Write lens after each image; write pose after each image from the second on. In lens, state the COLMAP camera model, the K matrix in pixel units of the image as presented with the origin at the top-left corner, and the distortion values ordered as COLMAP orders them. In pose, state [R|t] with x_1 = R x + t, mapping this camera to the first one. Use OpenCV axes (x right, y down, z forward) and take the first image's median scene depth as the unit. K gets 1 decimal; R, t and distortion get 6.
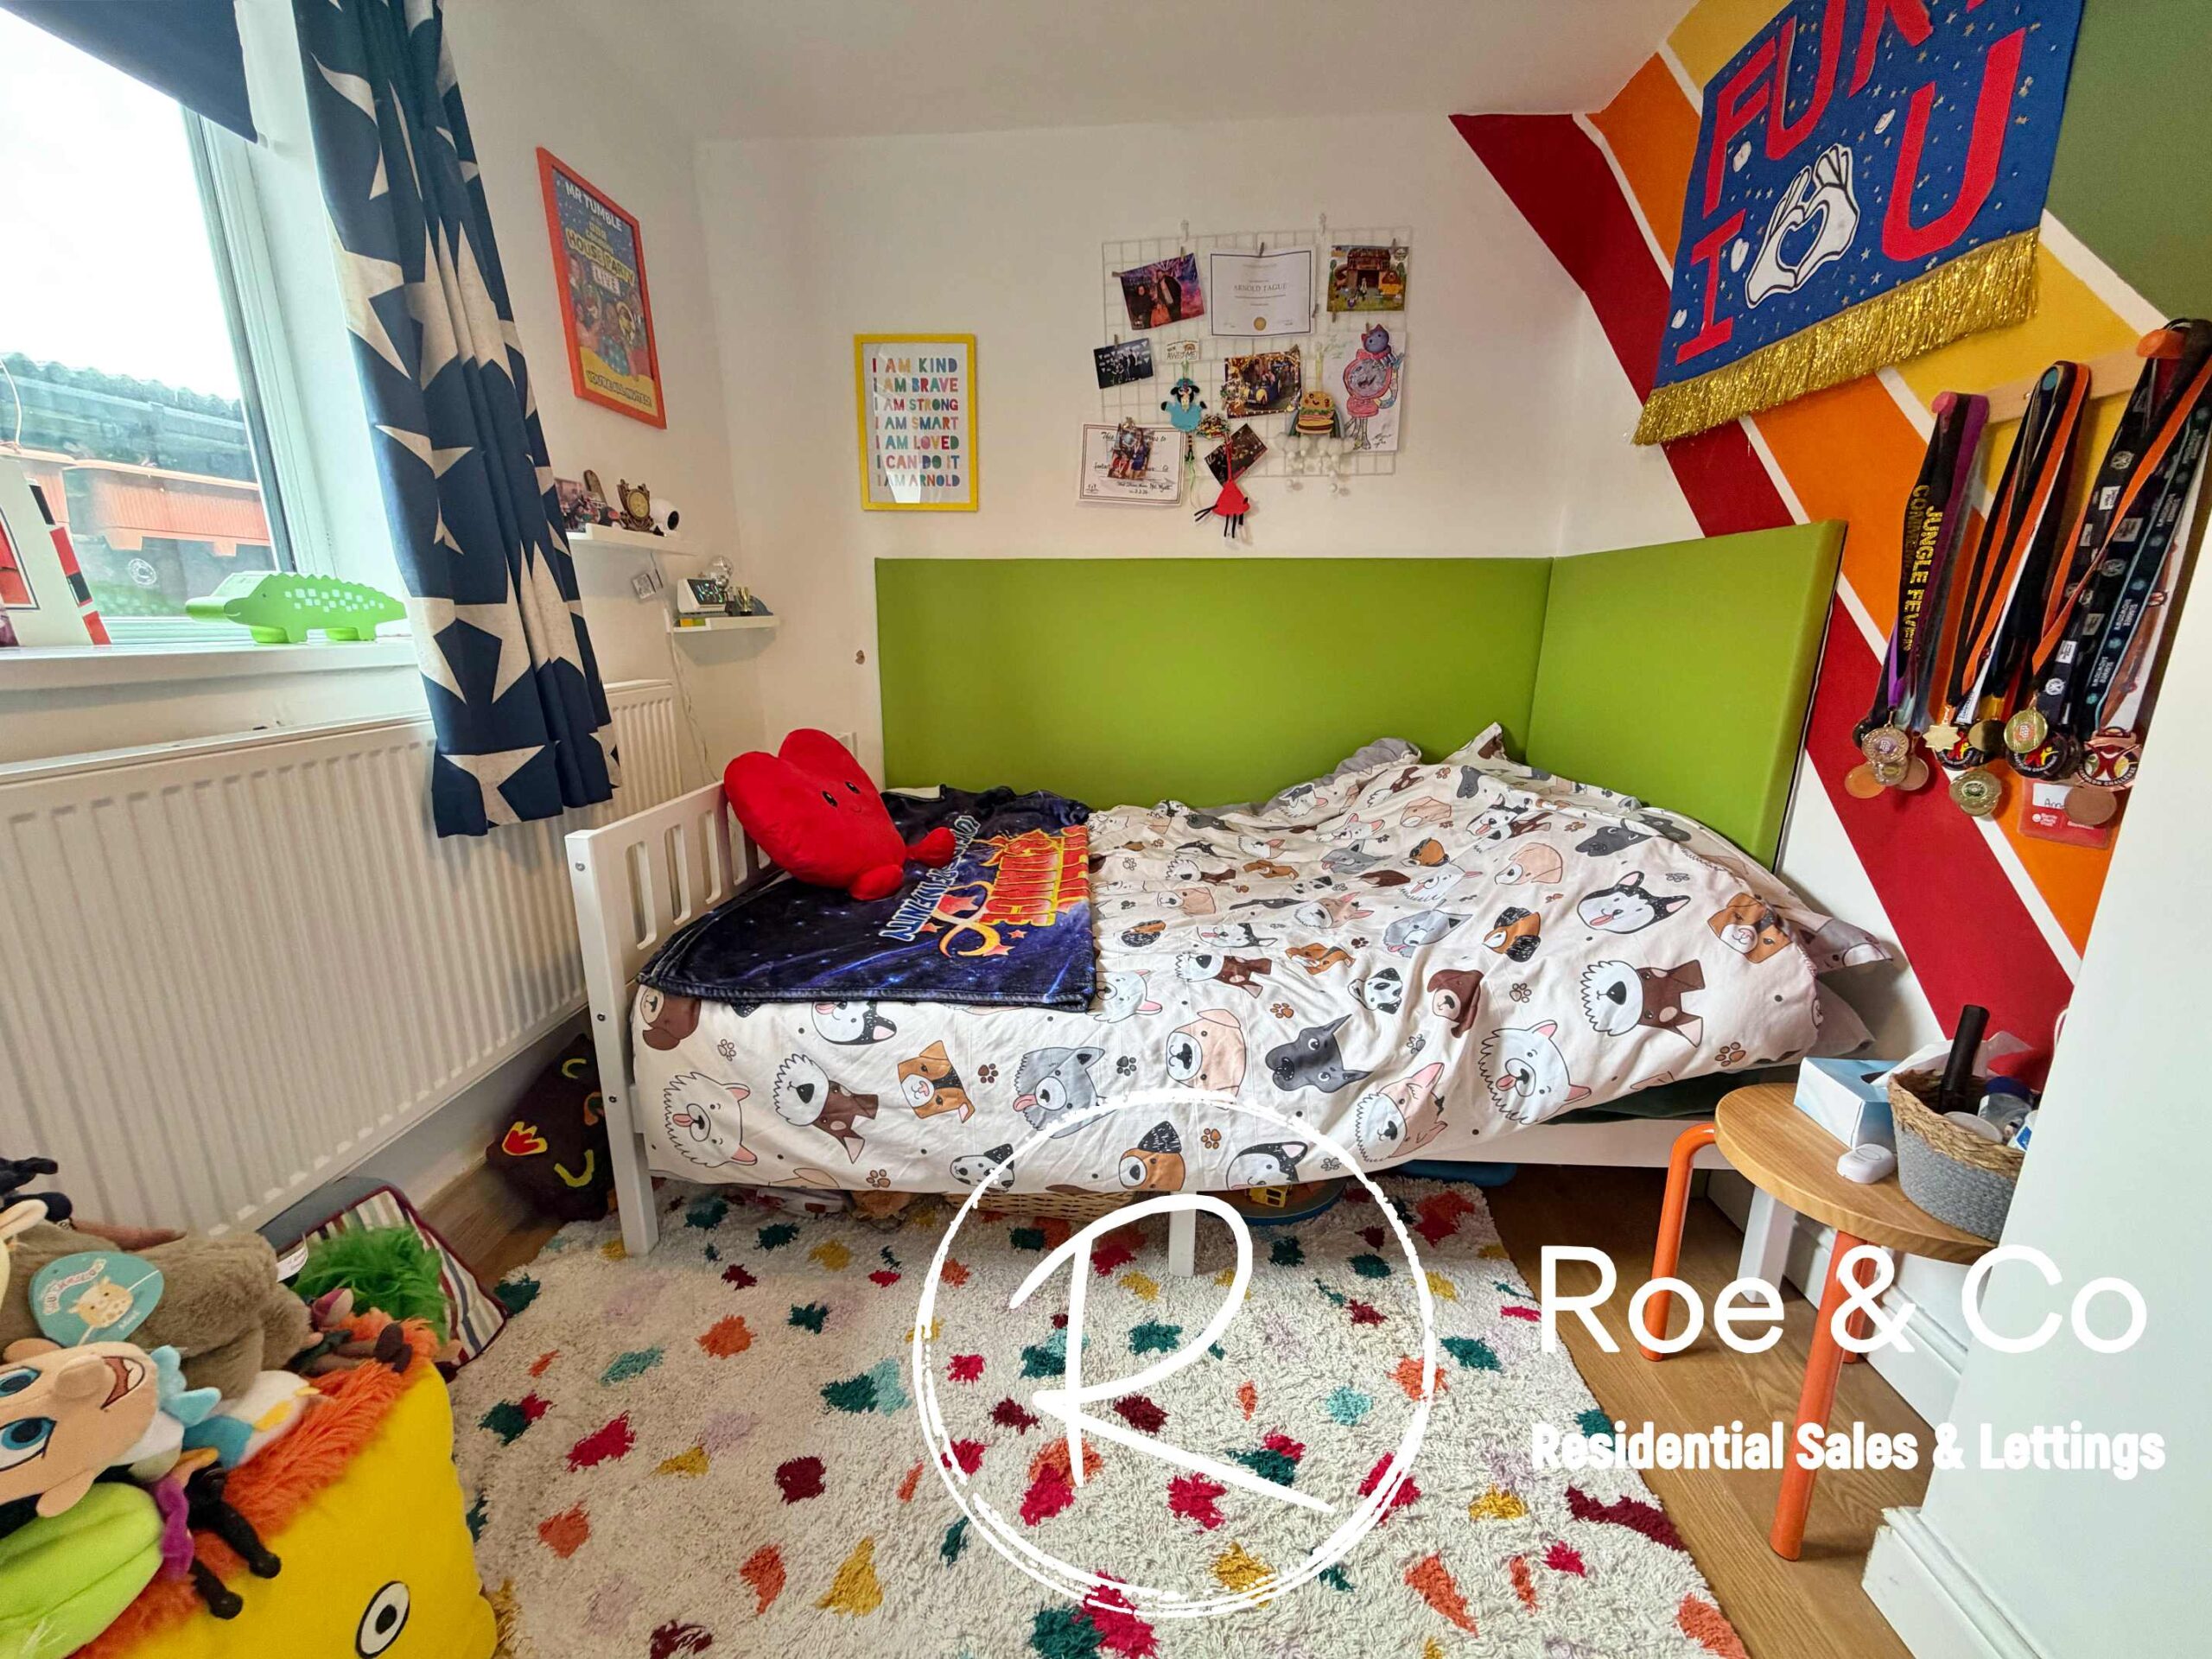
lens RADIAL K [[879.8, 0, 1093.4], [0, 879.8, 831.0], [0, 0, 1]] dist [0.000443, -0.000484]
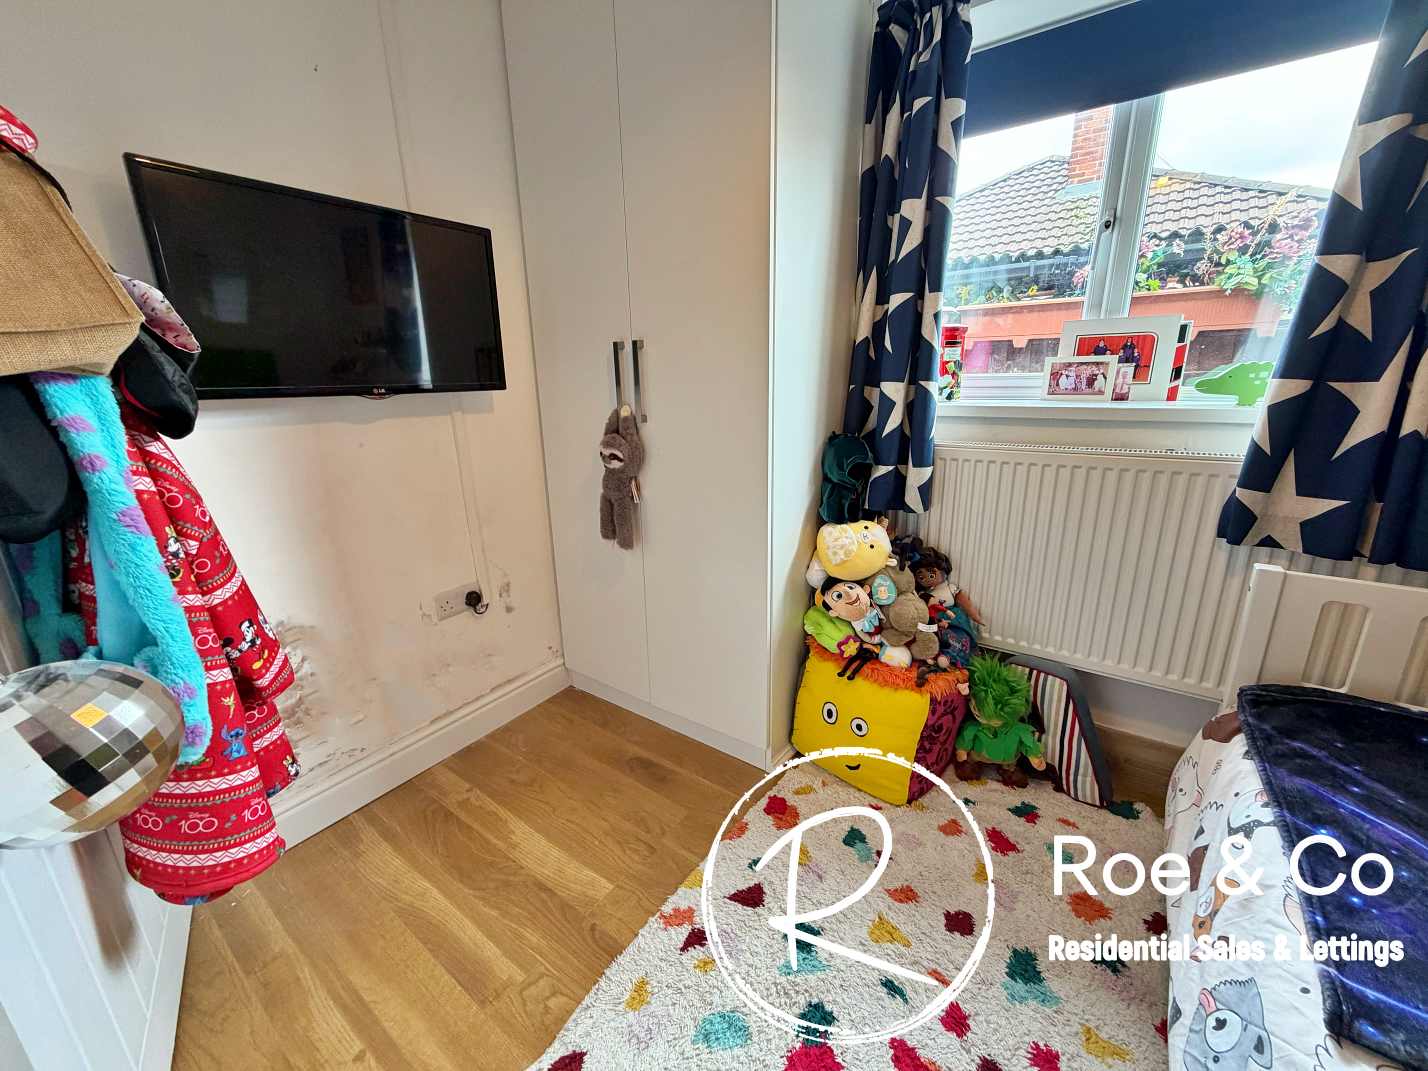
lens RADIAL K [[568.0, 0, 710.0], [0, 568.0, 536.2], [0, 0, 1]] dist [0.000443, -0.000484]
pose [[-0.561134, 0.236639, -0.793177, 0.547487], [-0.170466, 0.904682, 0.390502, -0.236008], [0.809981, 0.354333, -0.467309, 0.773044]]
